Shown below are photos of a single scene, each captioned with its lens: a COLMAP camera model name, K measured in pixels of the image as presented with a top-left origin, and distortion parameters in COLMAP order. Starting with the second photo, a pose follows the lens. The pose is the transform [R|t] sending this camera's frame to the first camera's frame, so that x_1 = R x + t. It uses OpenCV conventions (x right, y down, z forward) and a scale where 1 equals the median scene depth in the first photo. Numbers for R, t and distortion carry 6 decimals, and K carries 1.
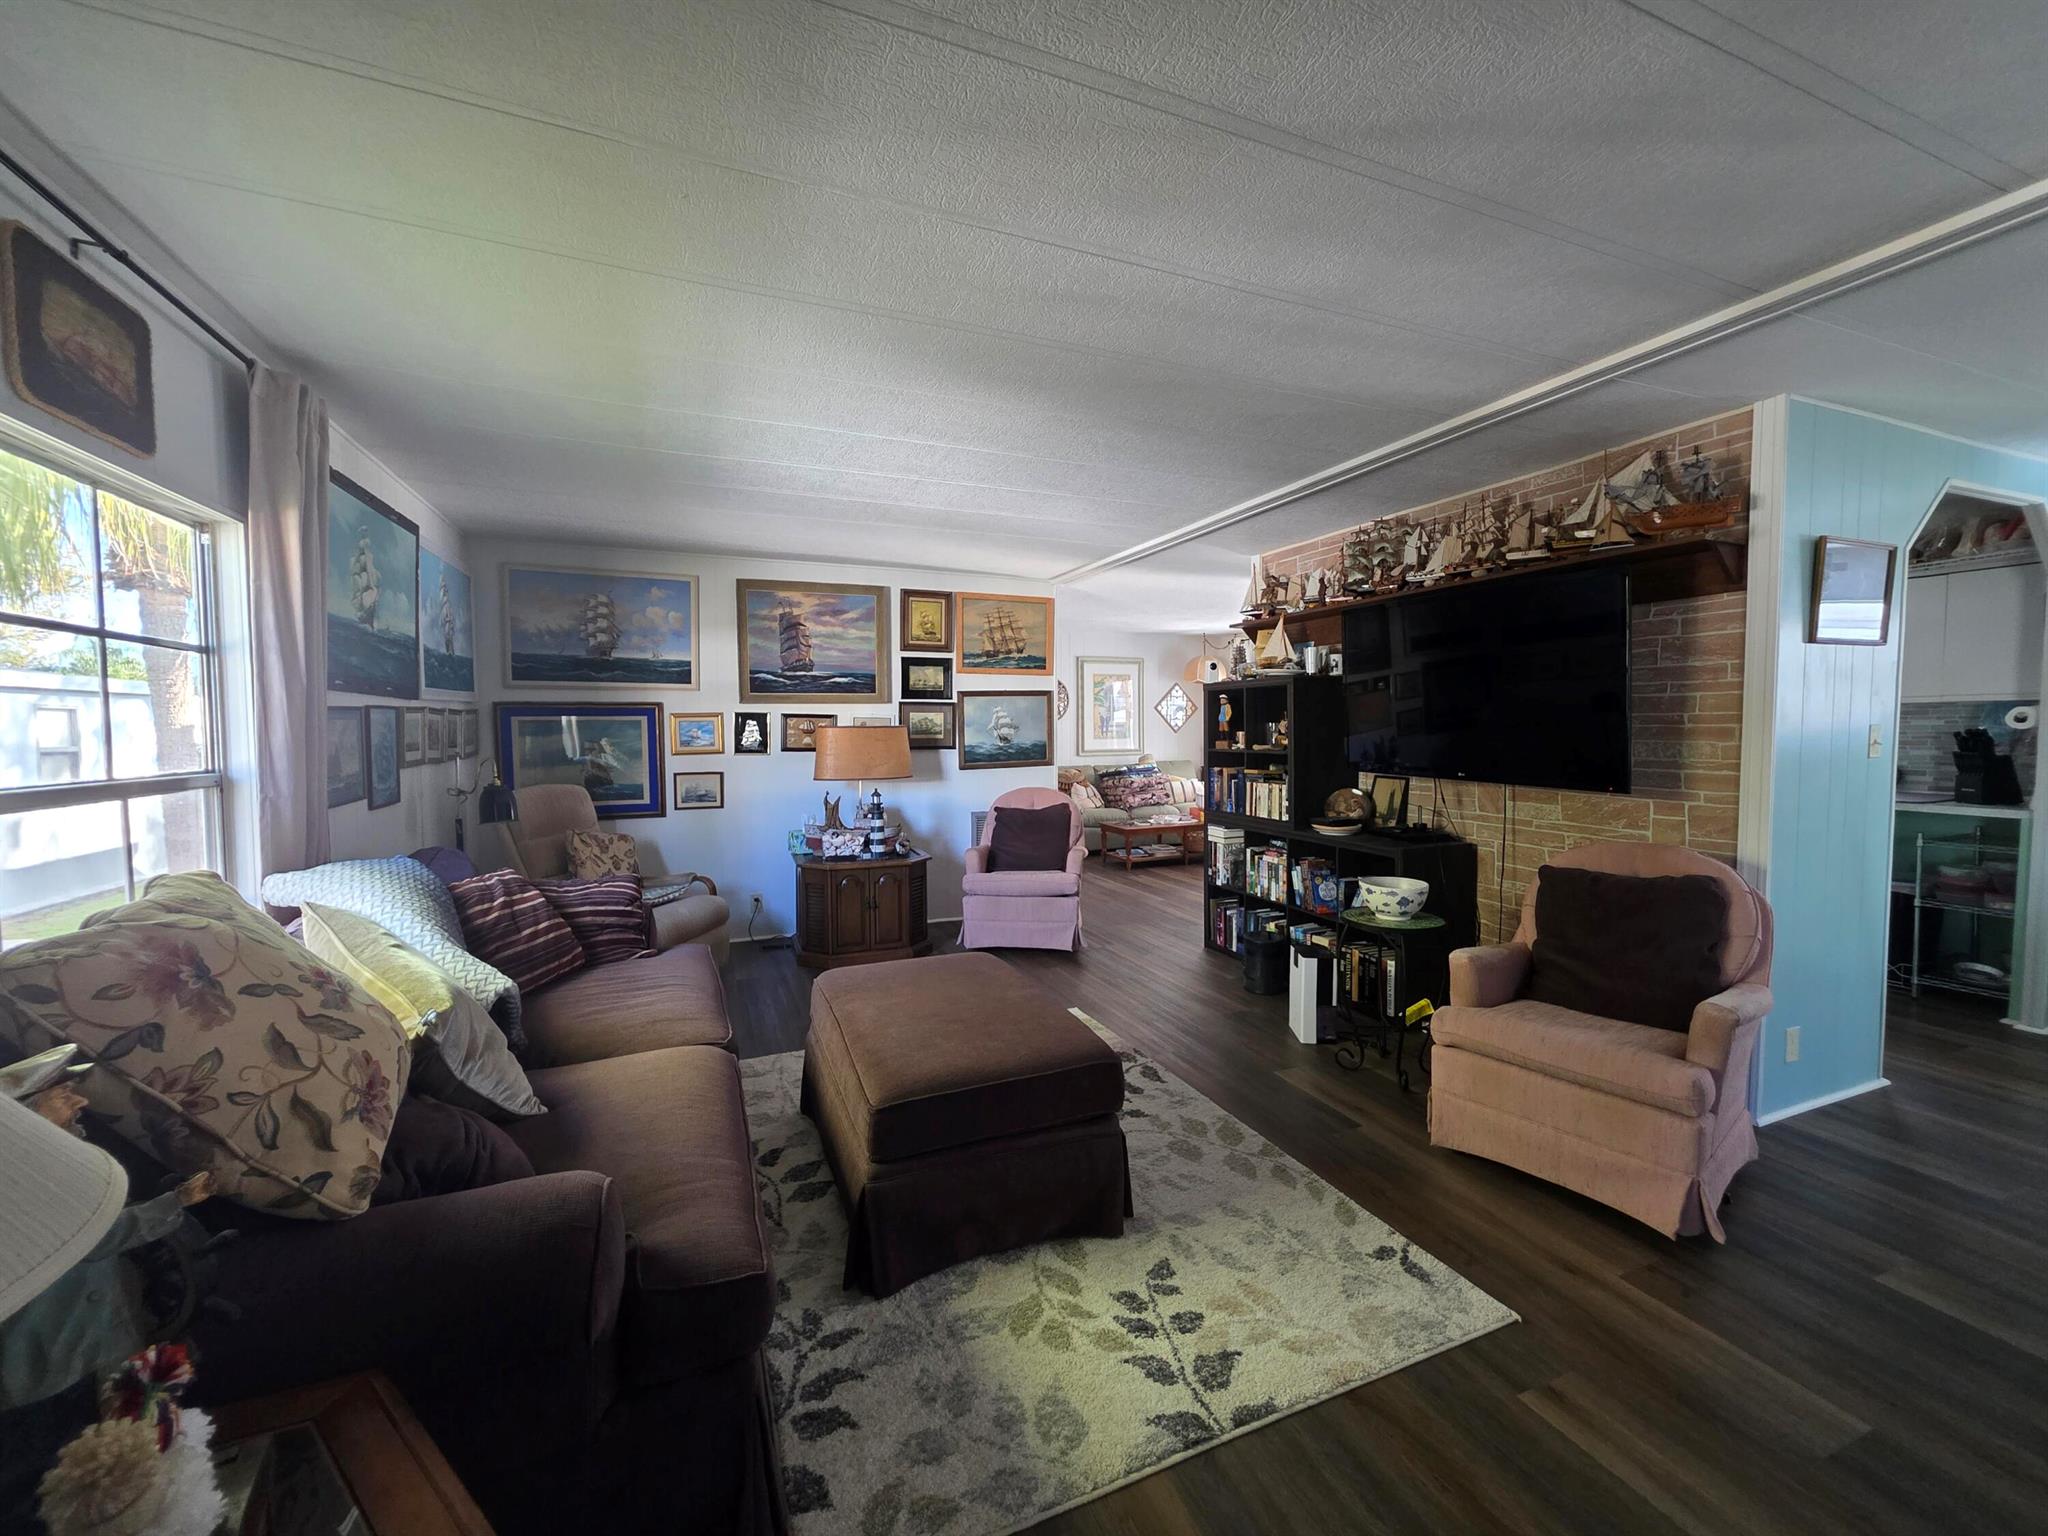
lens RADIAL K [[821.9, 0, 1024.6], [0, 821.9, 763.5], [0, 0, 1]] dist [-0.000227, -0.000004]
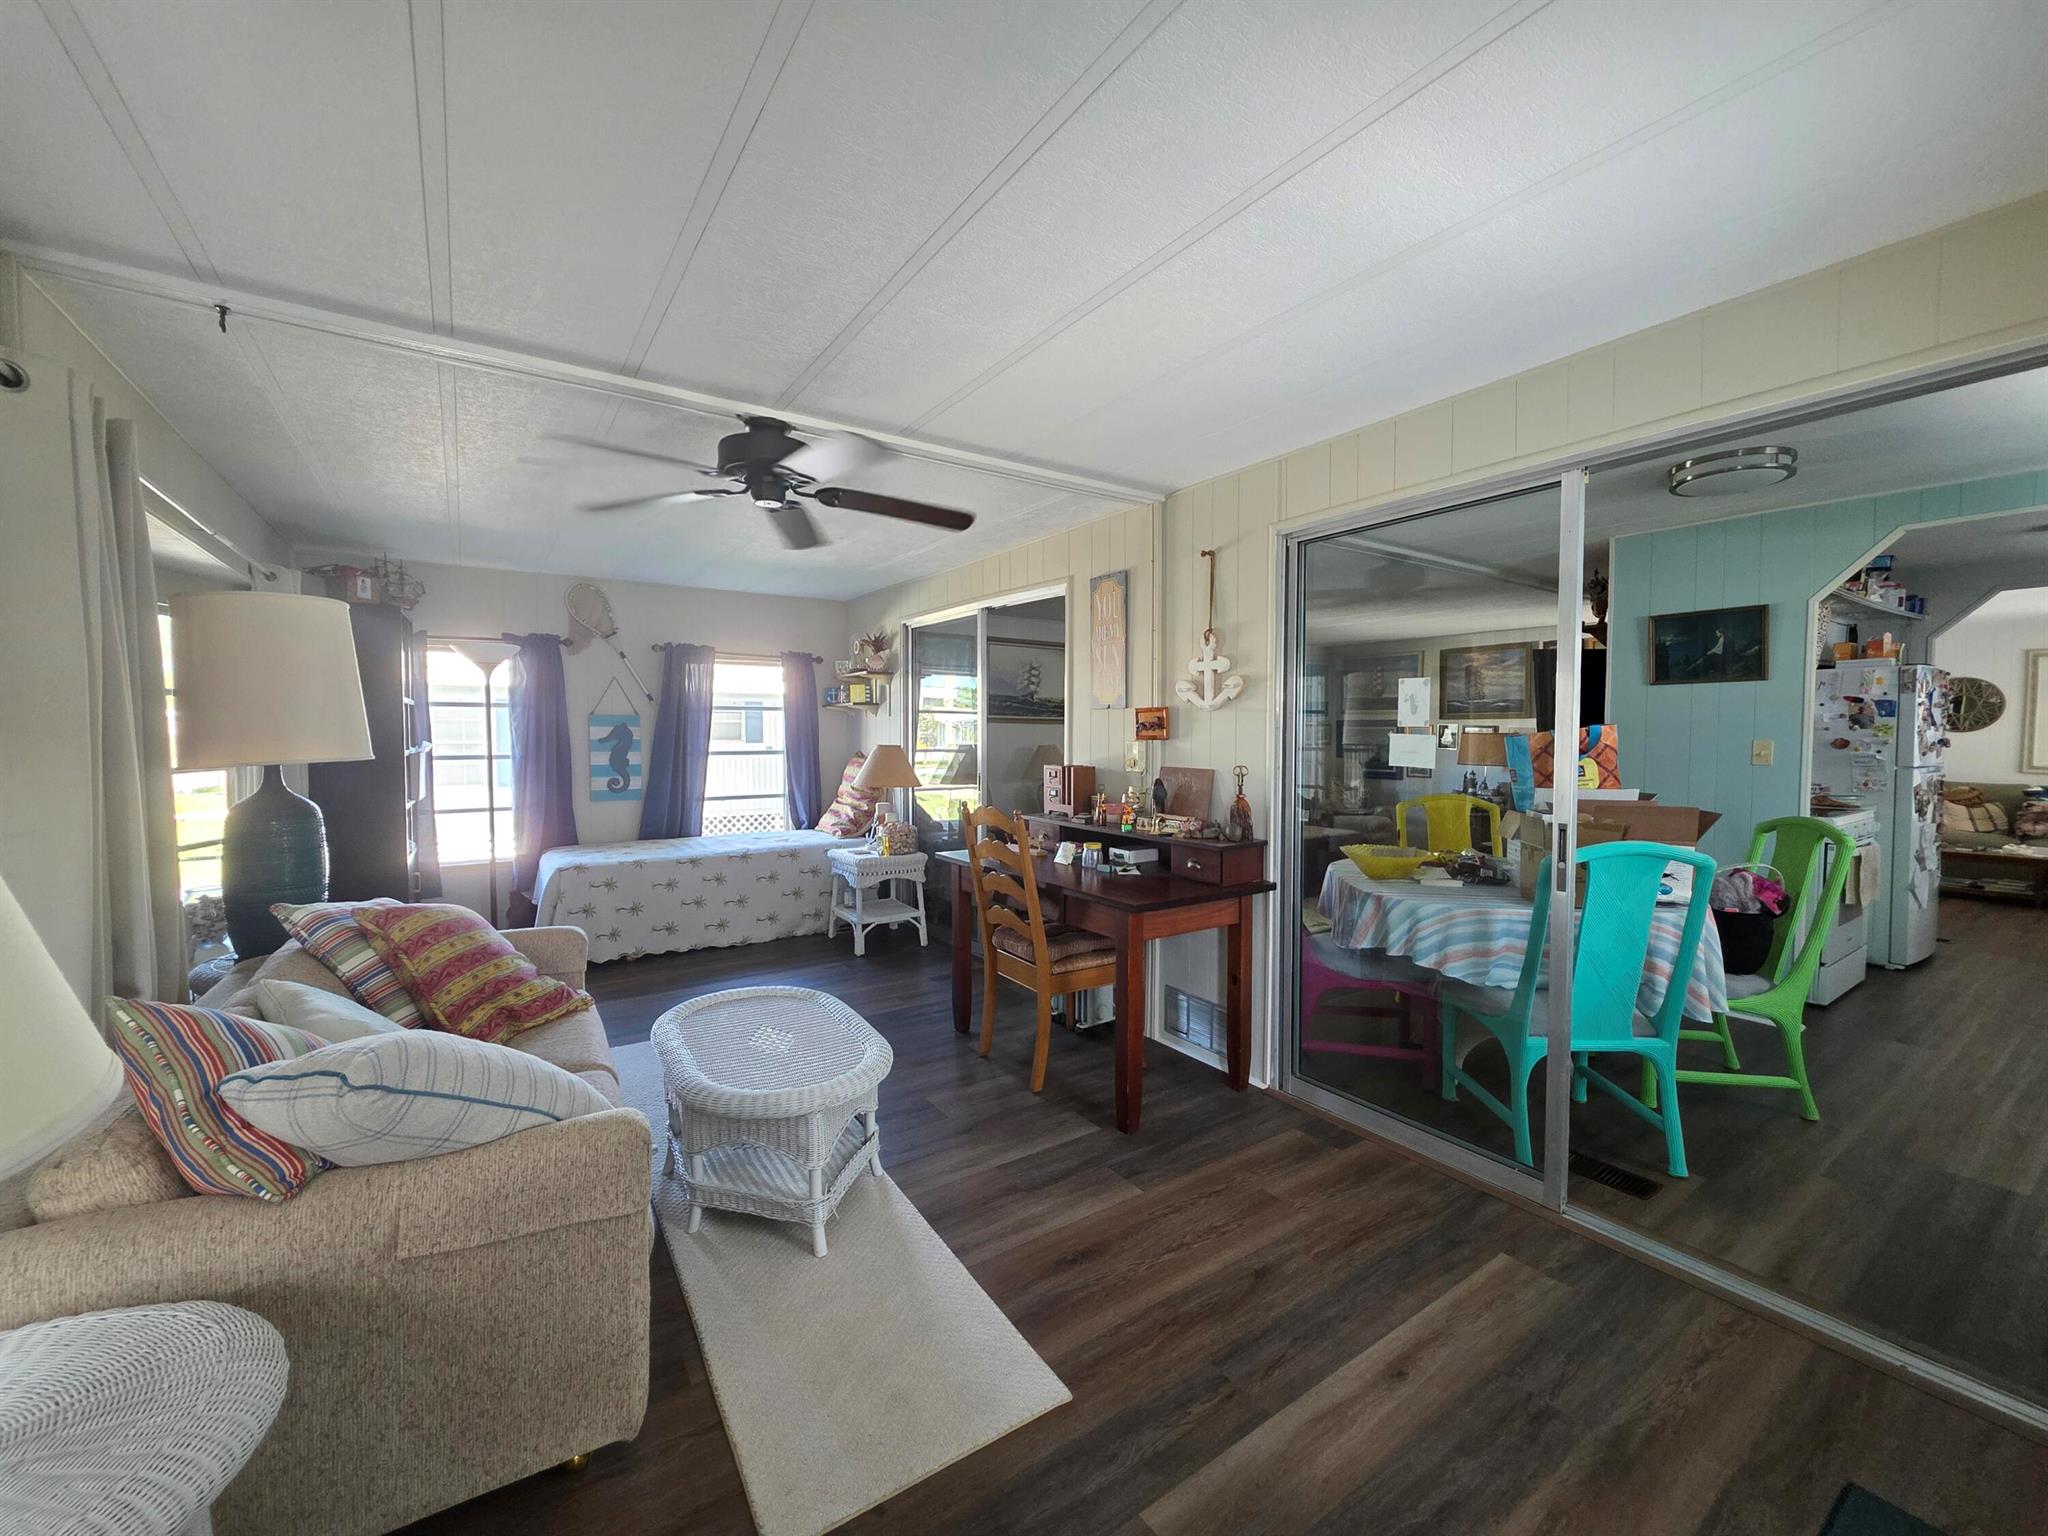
lens RADIAL K [[821.9, 0, 1024.2], [0, 821.9, 765.1], [0, 0, 1]] dist [-0.000227, -0.000004]
pose [[0.207516, 0.051807, -0.976859, 1.199398], [-0.050694, 0.997824, 0.042150, -0.001642], [0.976917, 0.040774, 0.209691, -0.255261]]
